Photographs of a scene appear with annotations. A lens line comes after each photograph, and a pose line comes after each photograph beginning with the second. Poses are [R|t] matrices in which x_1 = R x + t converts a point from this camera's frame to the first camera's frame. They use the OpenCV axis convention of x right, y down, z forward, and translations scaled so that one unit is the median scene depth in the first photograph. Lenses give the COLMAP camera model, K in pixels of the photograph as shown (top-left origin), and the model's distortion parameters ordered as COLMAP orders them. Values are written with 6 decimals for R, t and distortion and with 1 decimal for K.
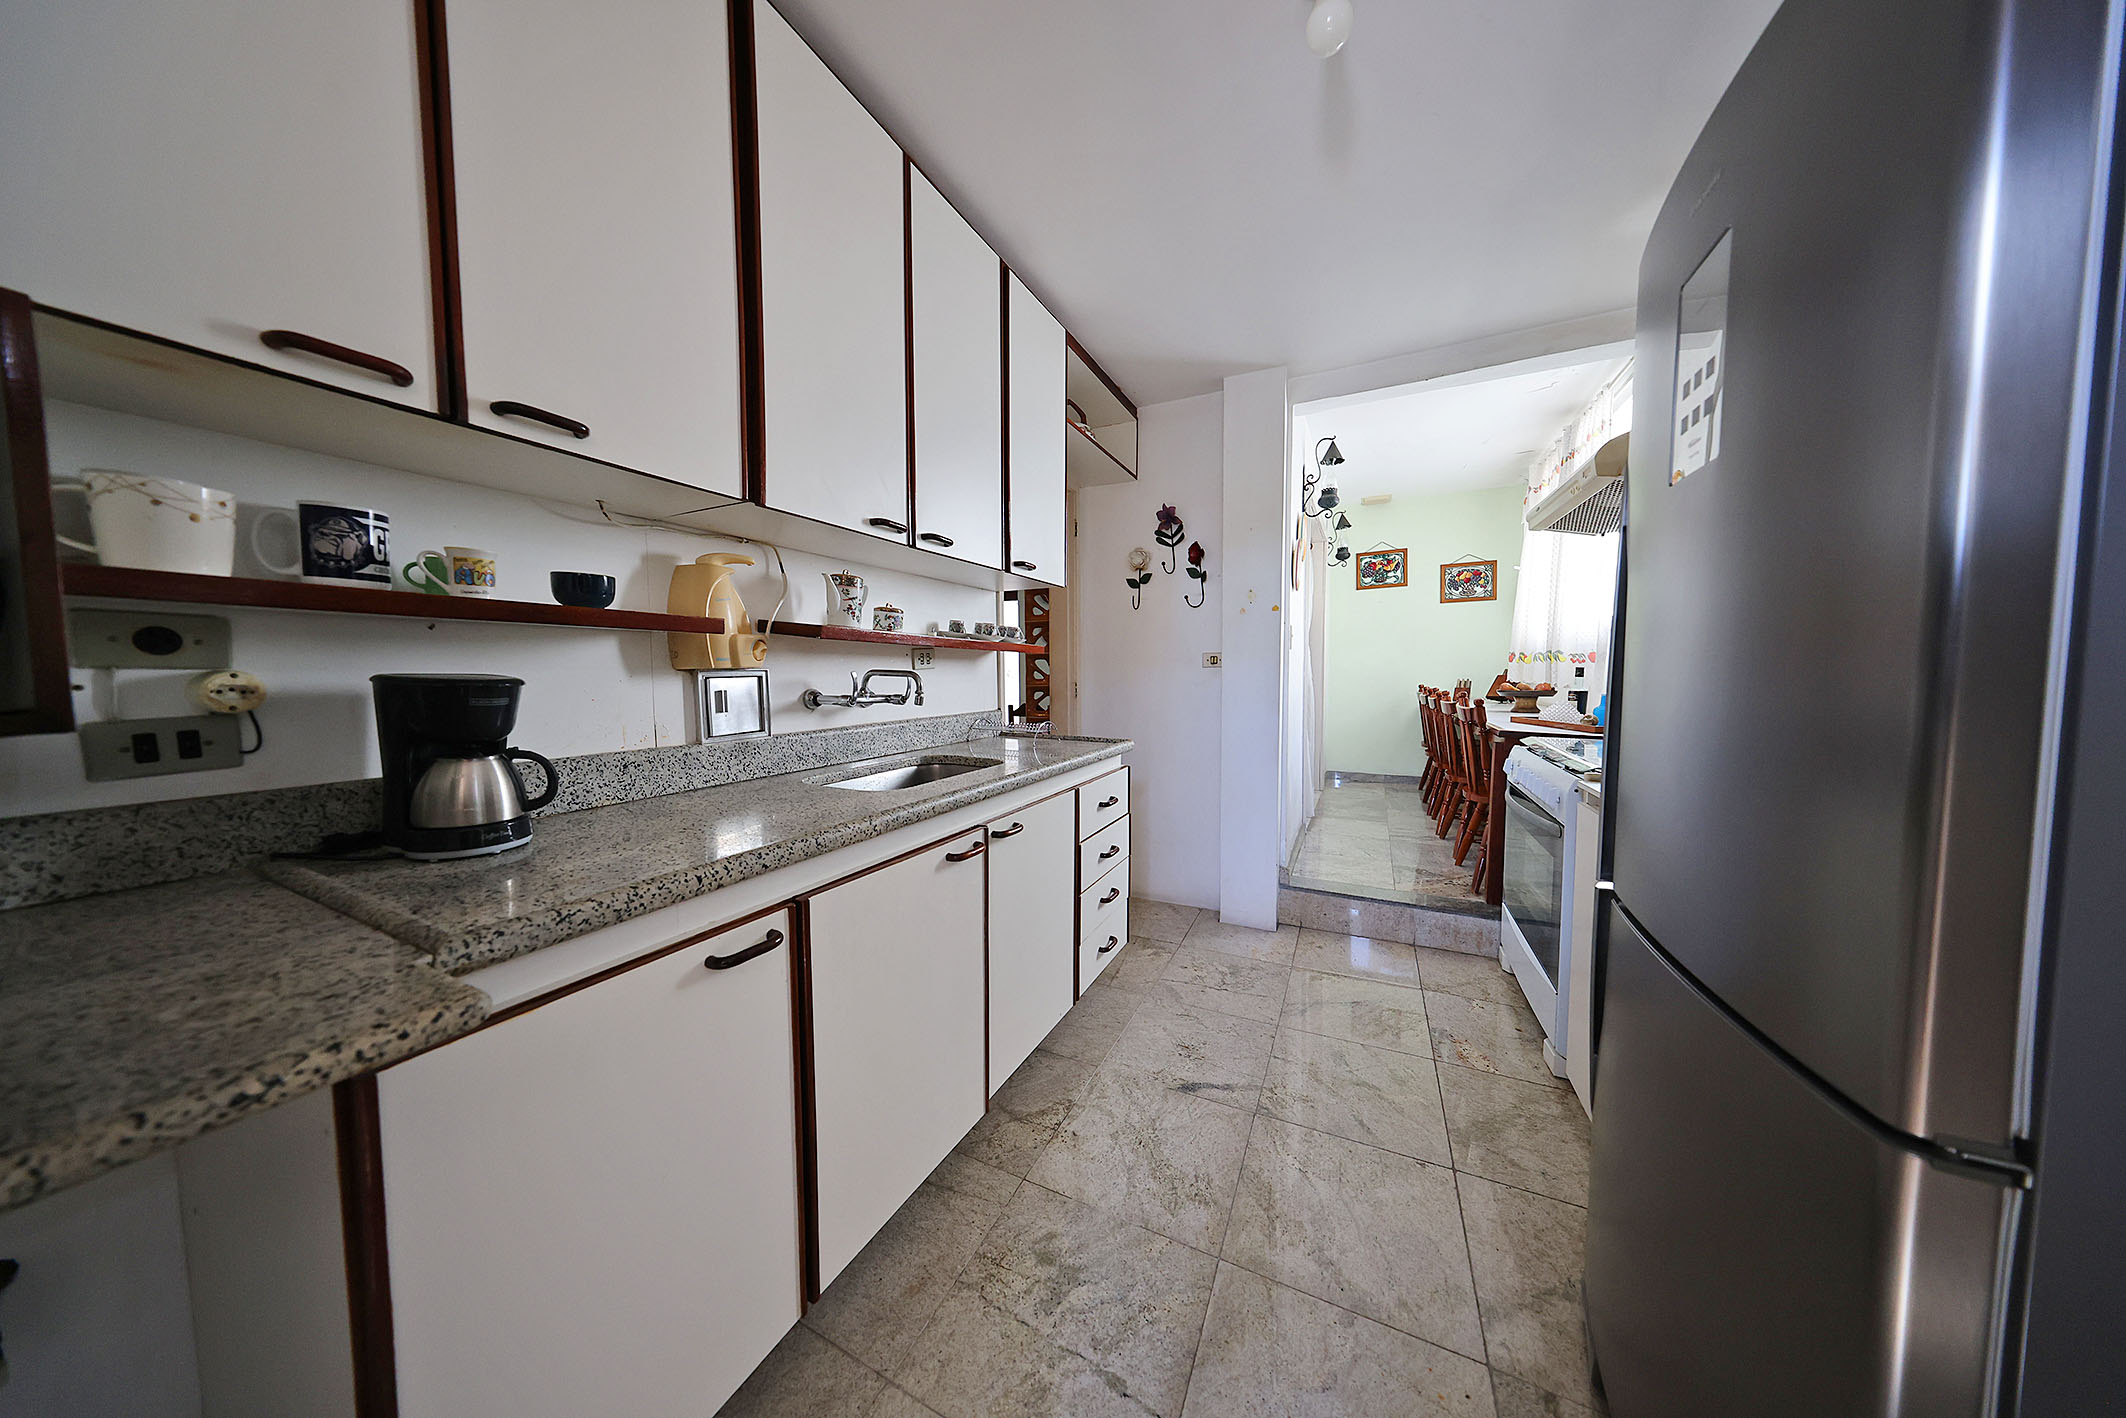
lens RADIAL K [[603.2, 0, 1072.3], [0, 603.2, 701.7], [0, 0, 1]] dist [-0.004637, 0.000005]
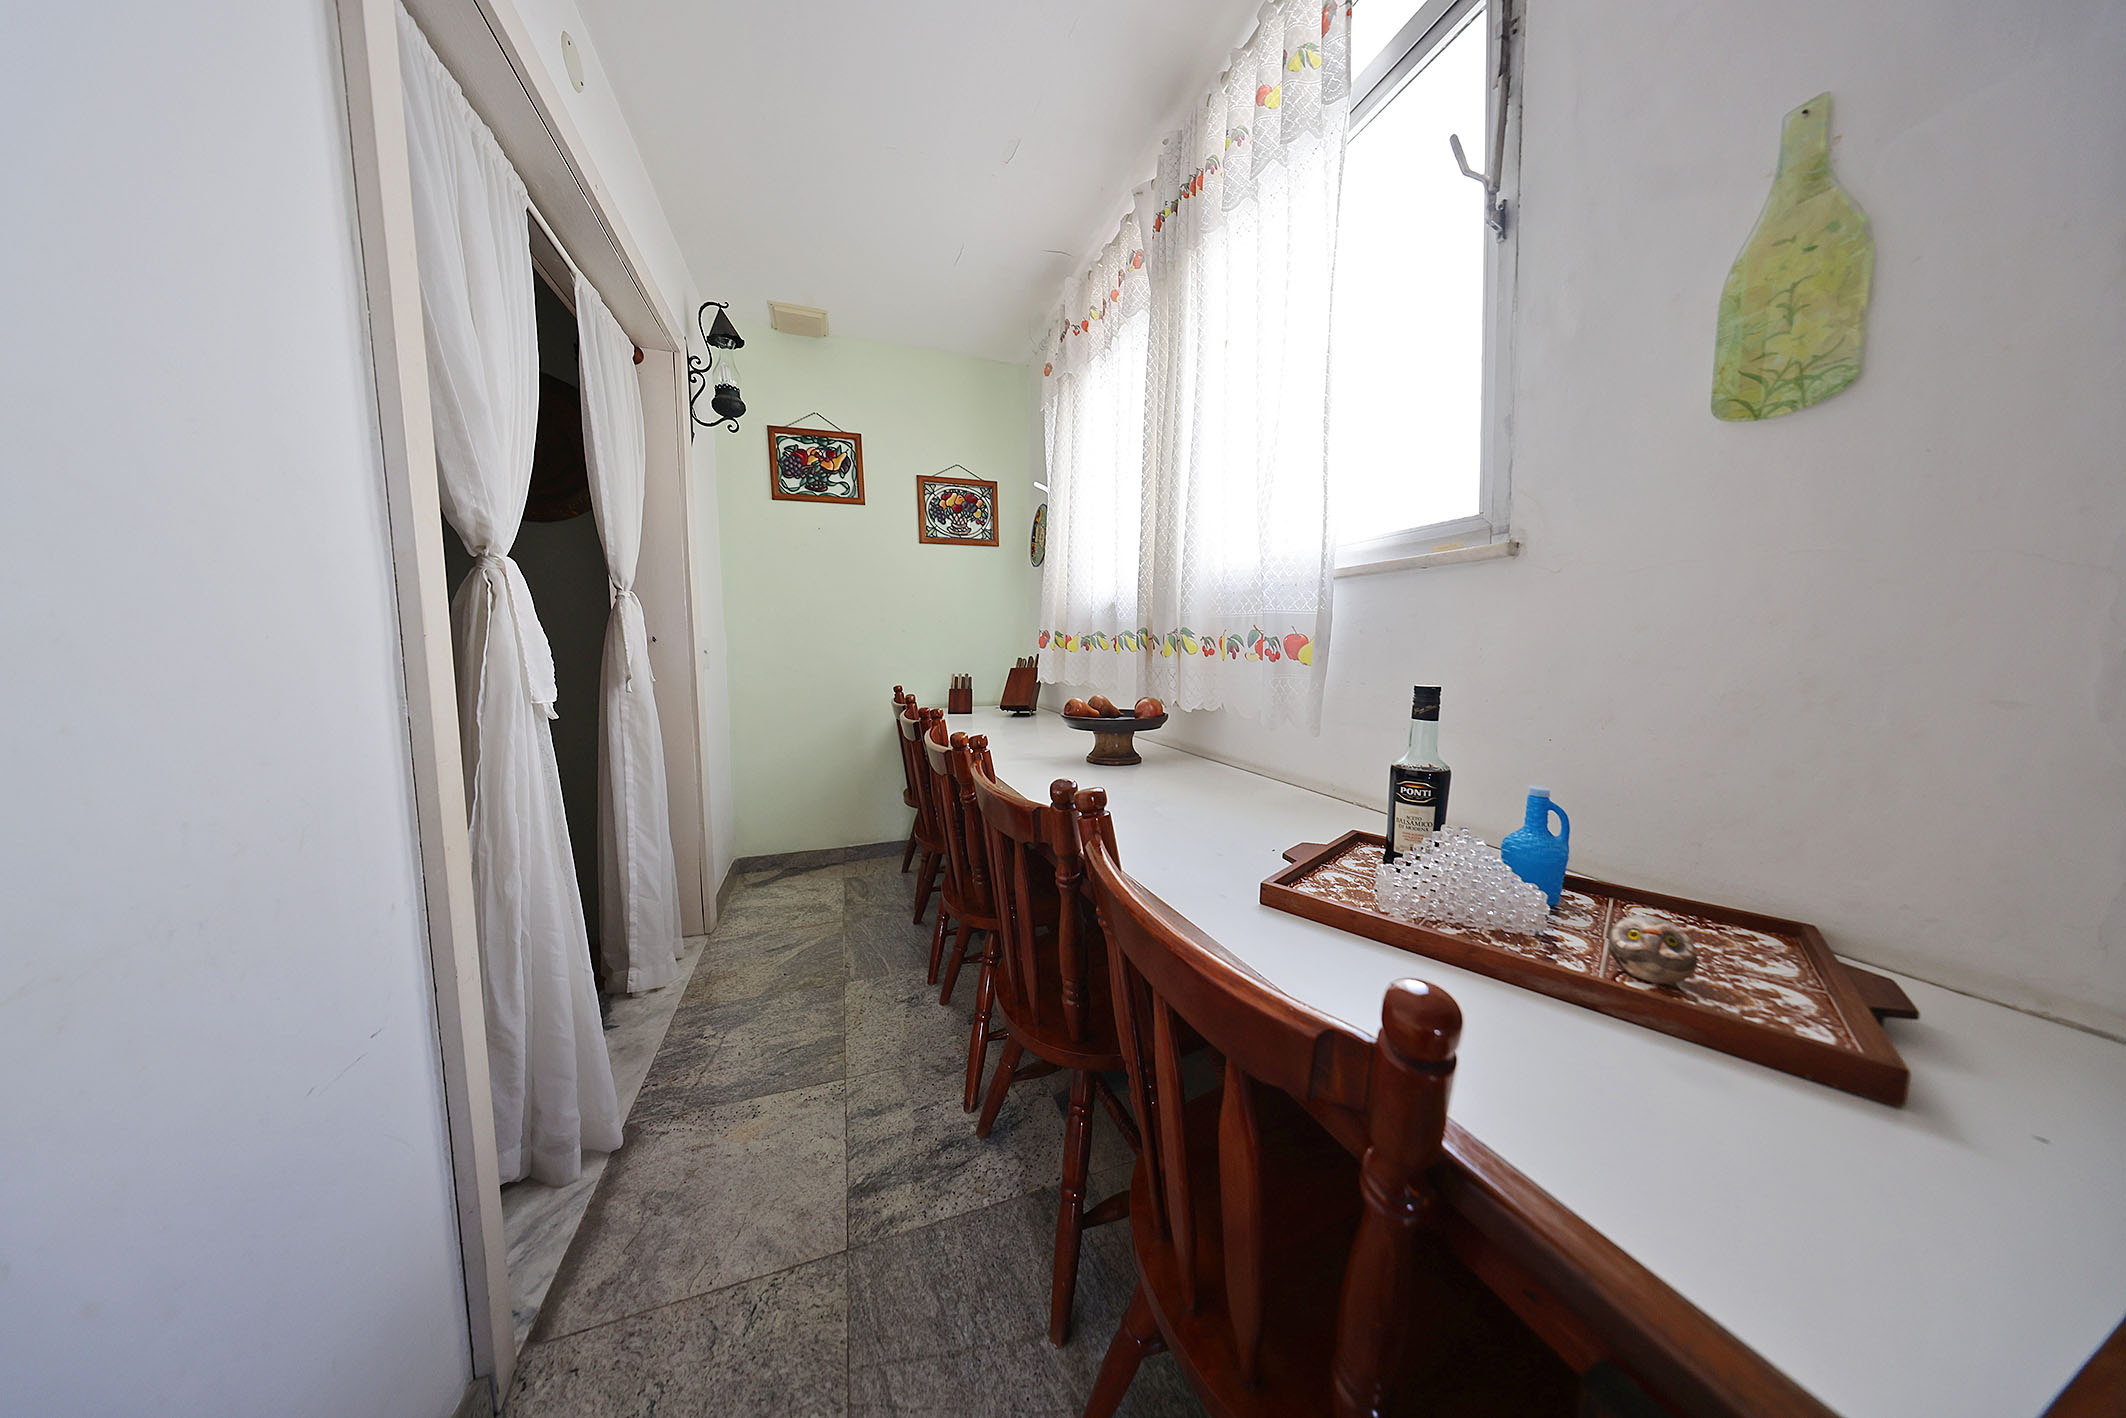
lens RADIAL K [[603.2, 0, 1079.8], [0, 603.2, 714.4], [0, 0, 1]] dist [-0.004637, 0.000005]
pose [[0.672295, -0.073700, 0.736606, 0.566534], [0.028674, 0.996878, 0.073571, -0.076429], [-0.739728, -0.028340, 0.672309, 1.010992]]
